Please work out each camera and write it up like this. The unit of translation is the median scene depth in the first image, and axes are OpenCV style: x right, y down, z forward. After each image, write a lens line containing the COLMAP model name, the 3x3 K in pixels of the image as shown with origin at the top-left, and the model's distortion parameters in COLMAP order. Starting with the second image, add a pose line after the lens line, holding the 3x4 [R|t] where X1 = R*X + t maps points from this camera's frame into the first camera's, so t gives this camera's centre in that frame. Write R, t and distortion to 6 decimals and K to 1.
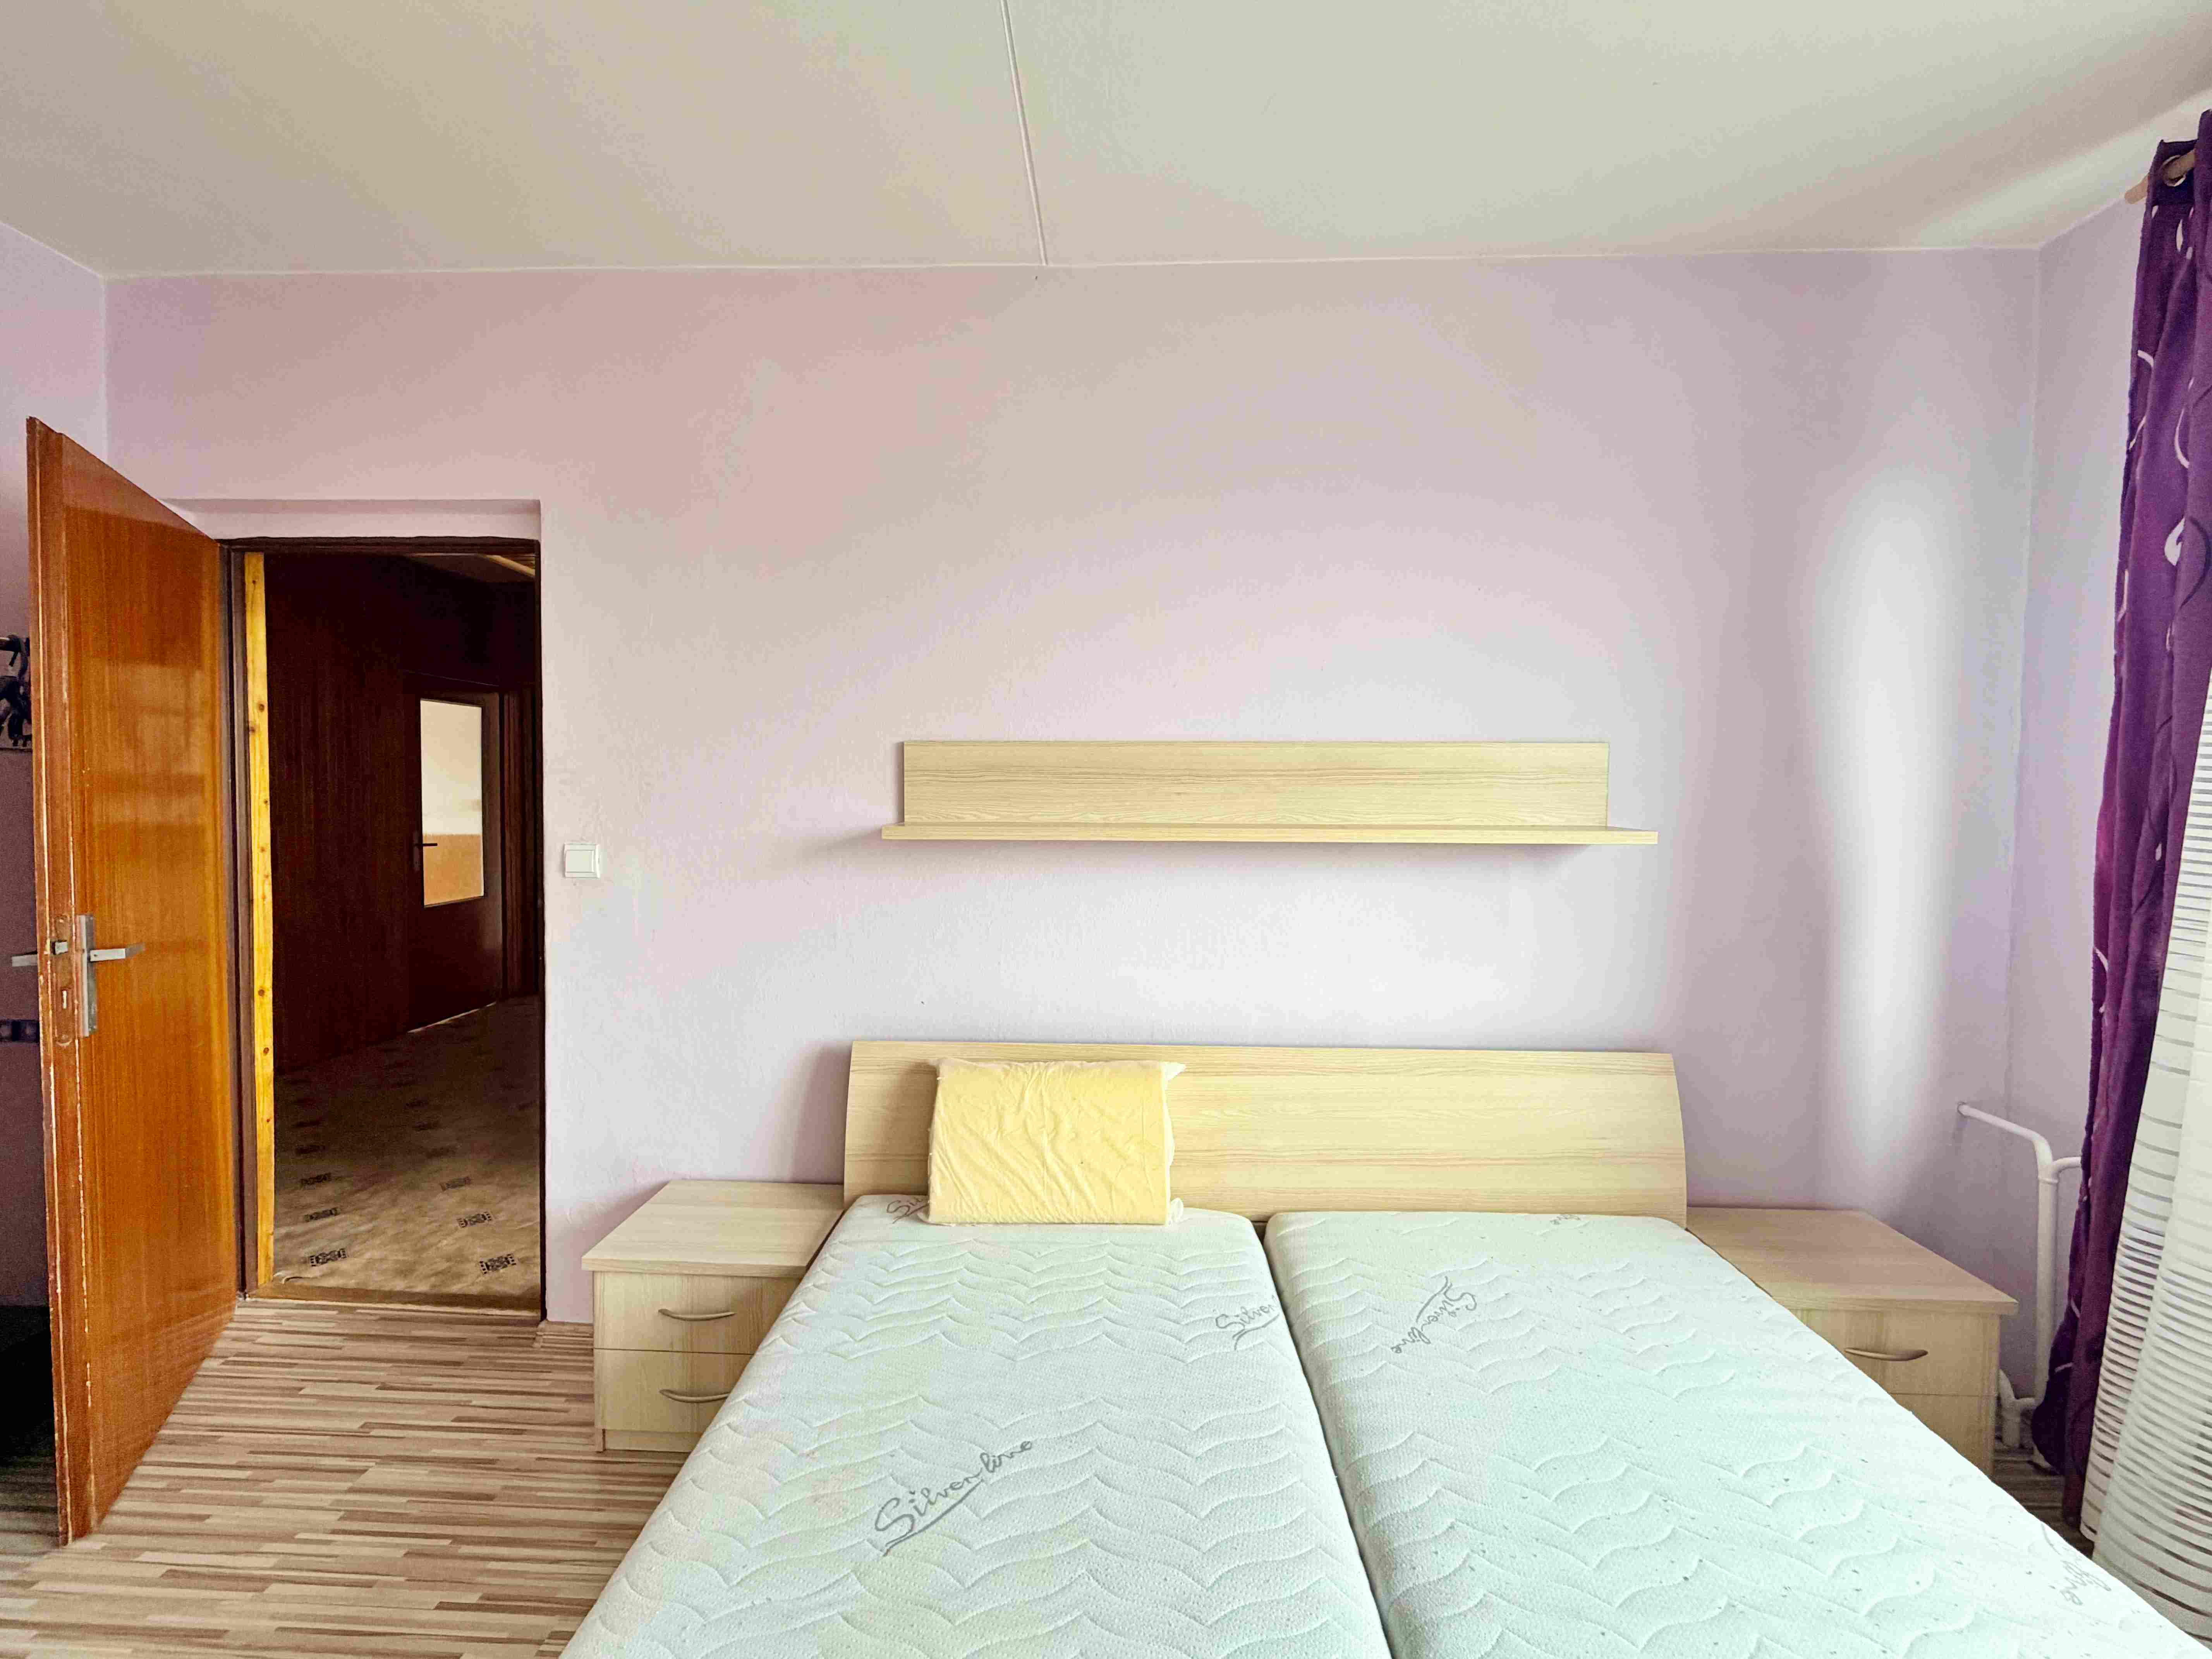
lens RADIAL K [[894.9, 0, 1099.1], [0, 894.9, 831.6], [0, 0, 1]] dist [-0.001739, -0.000047]
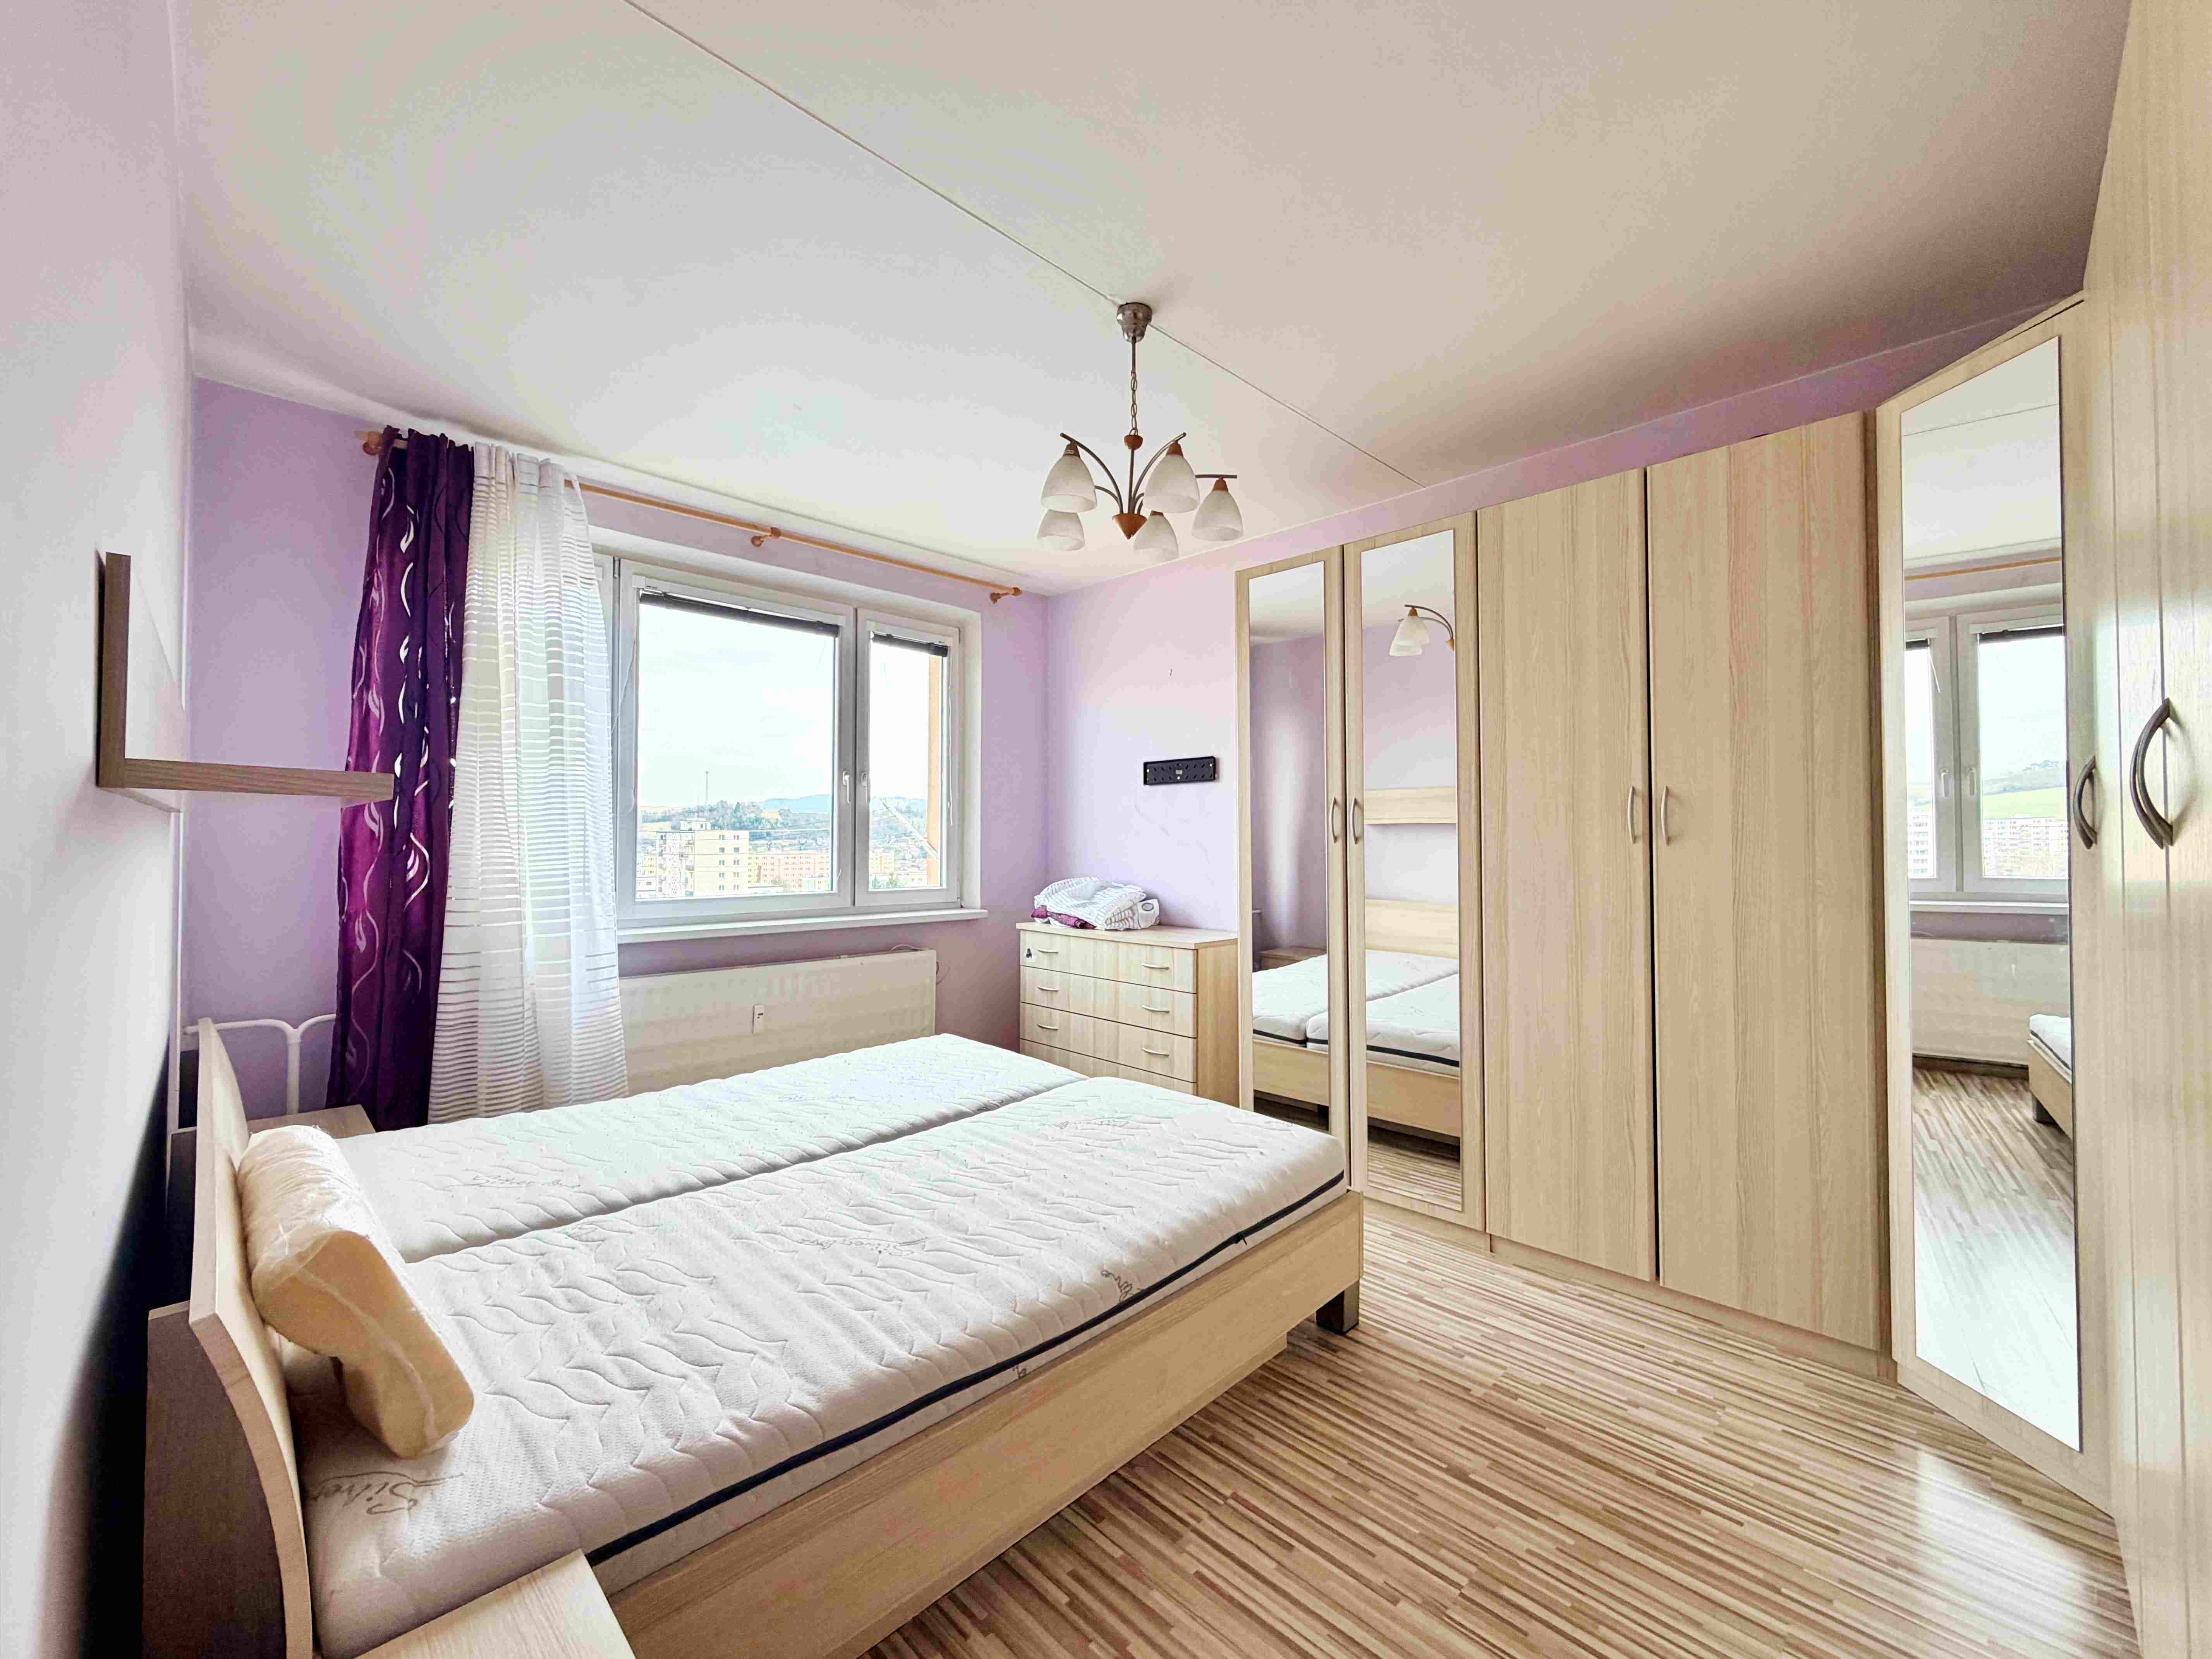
lens RADIAL K [[900.6, 0, 1100.4], [0, 900.6, 825.2], [0, 0, 1]] dist [0.000119, 0.000023]
pose [[-0.726960, -0.002834, 0.686674, -0.839734], [0.014736, 0.999697, 0.019726, 0.016489], [-0.686522, 0.024459, -0.726698, 1.032163]]
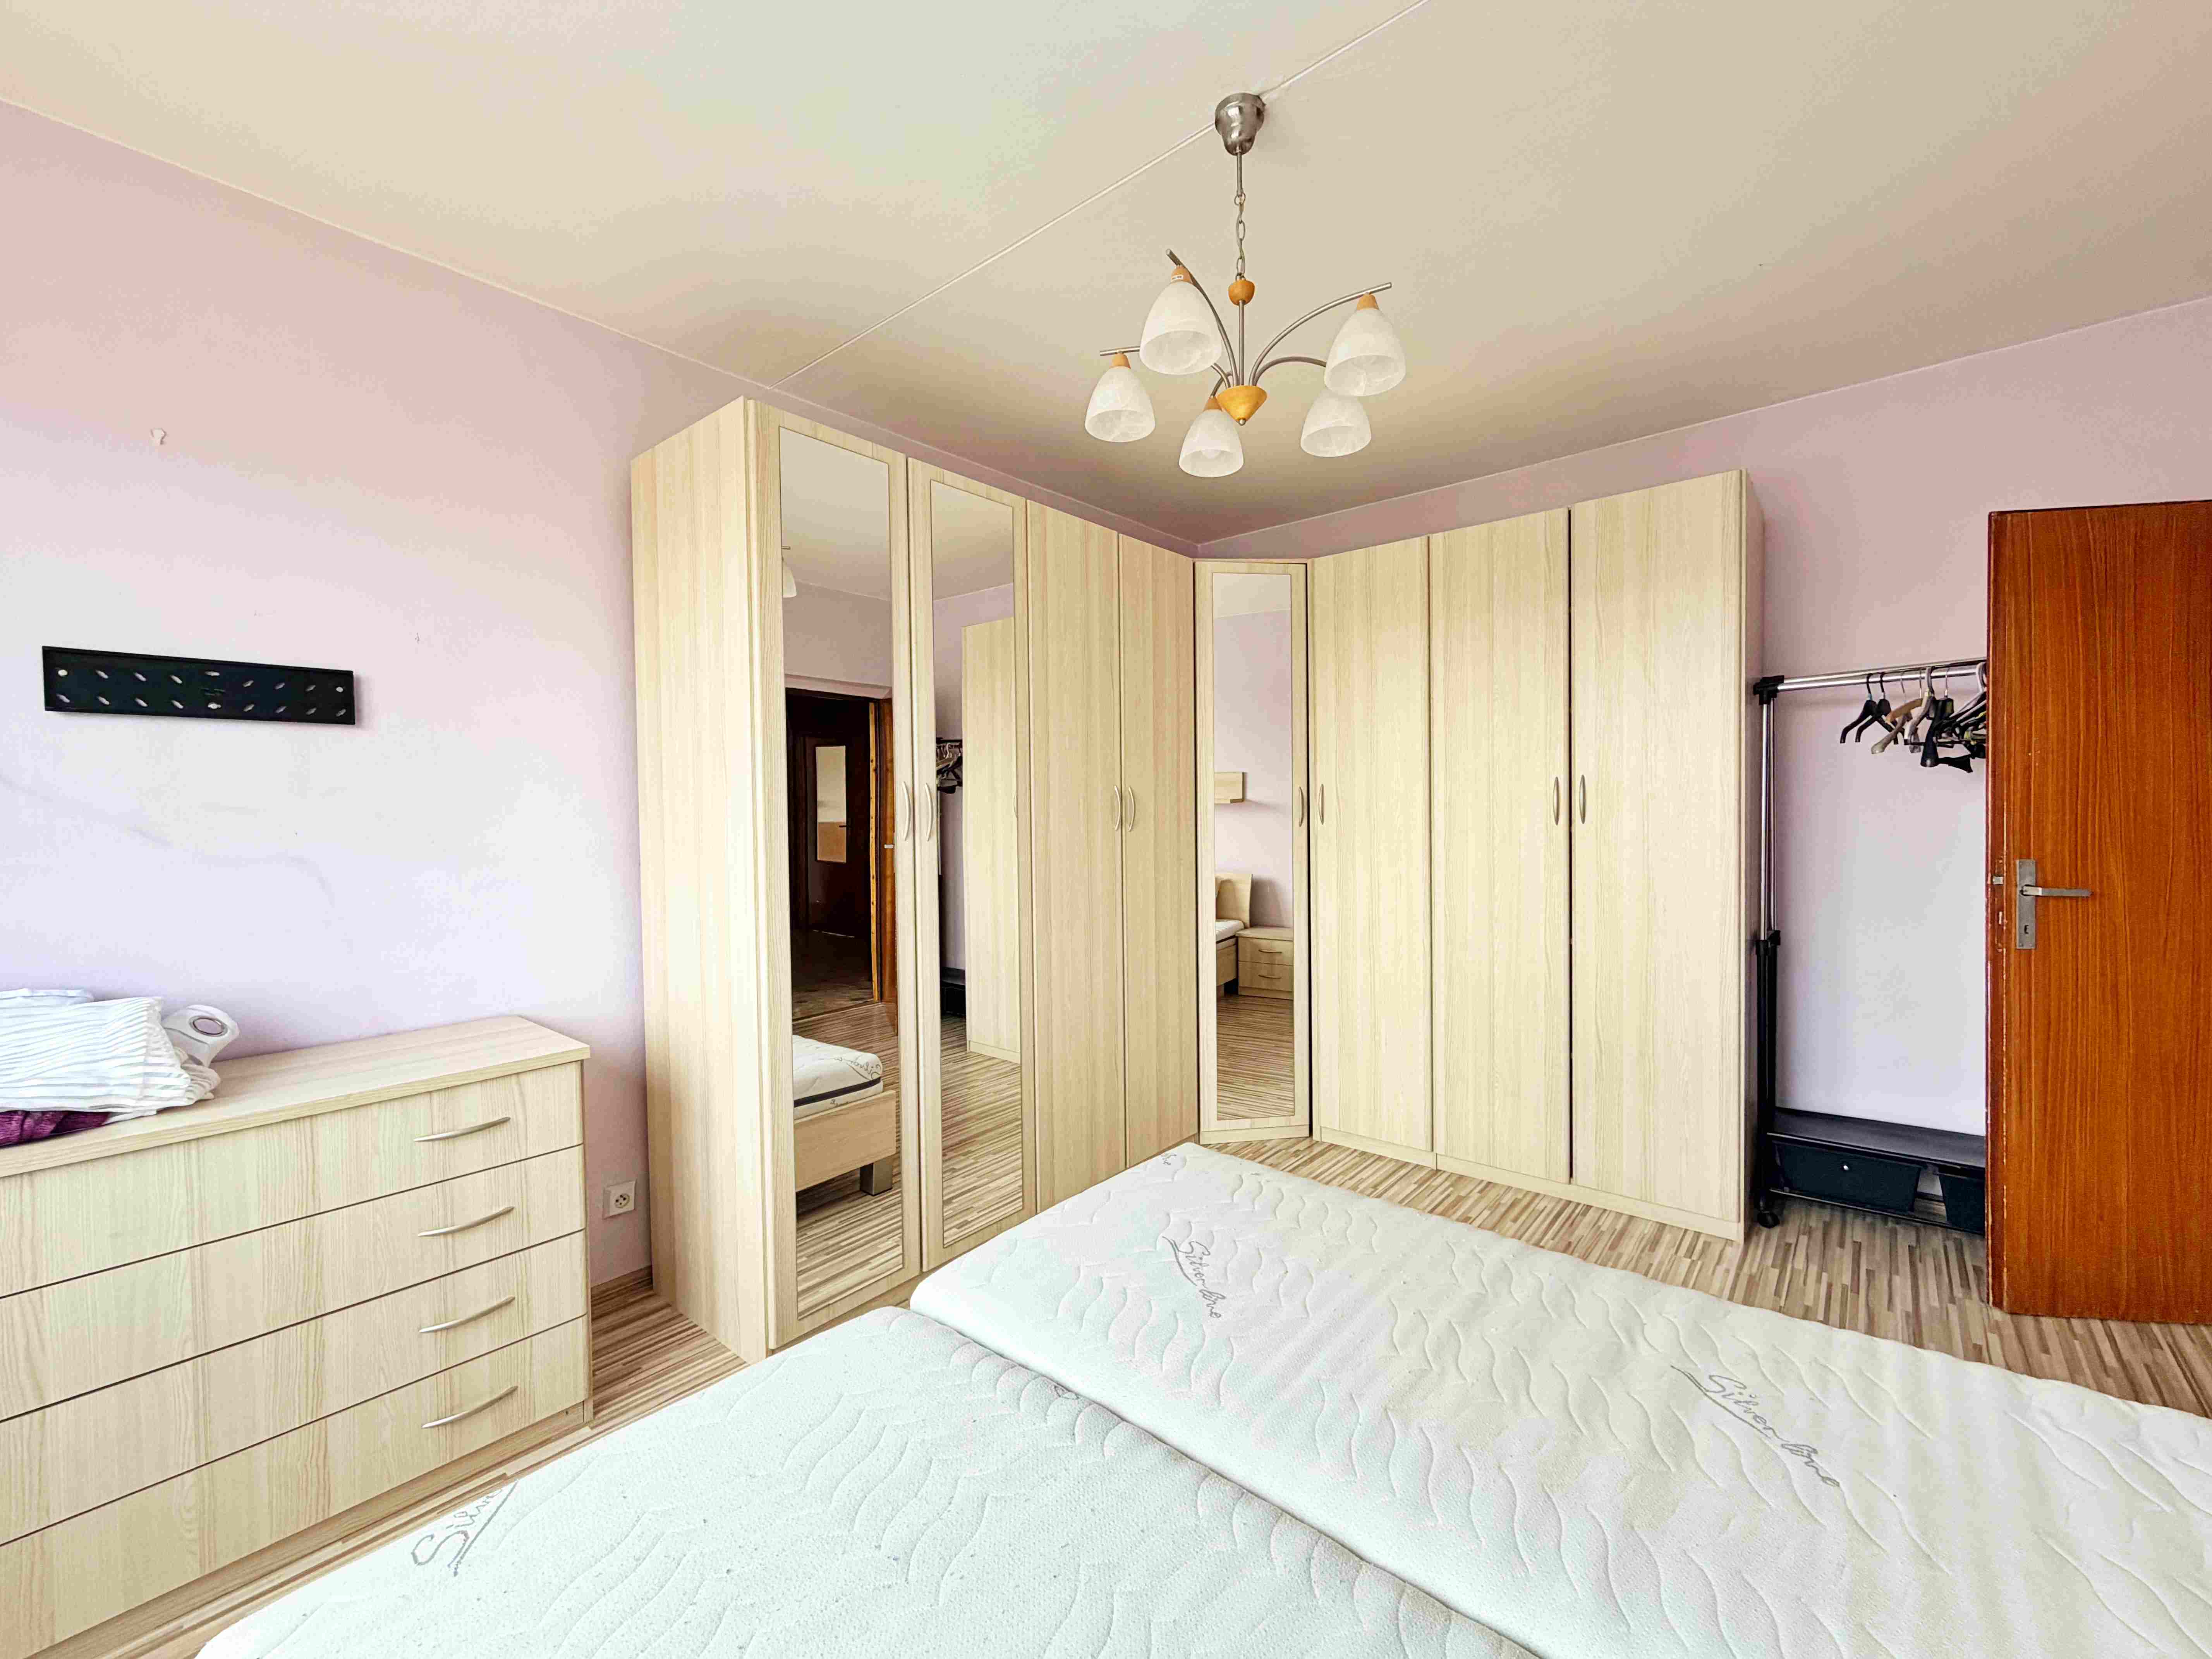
lens RADIAL K [[900.6, 0, 1100.4], [0, 900.6, 825.2], [0, 0, 1]] dist [0.000119, 0.000023]
pose [[-0.622727, 0.010566, -0.782368, 0.642542], [-0.020735, 0.999335, 0.030000, 0.022611], [0.782164, 0.034905, -0.622094, 0.594316]]
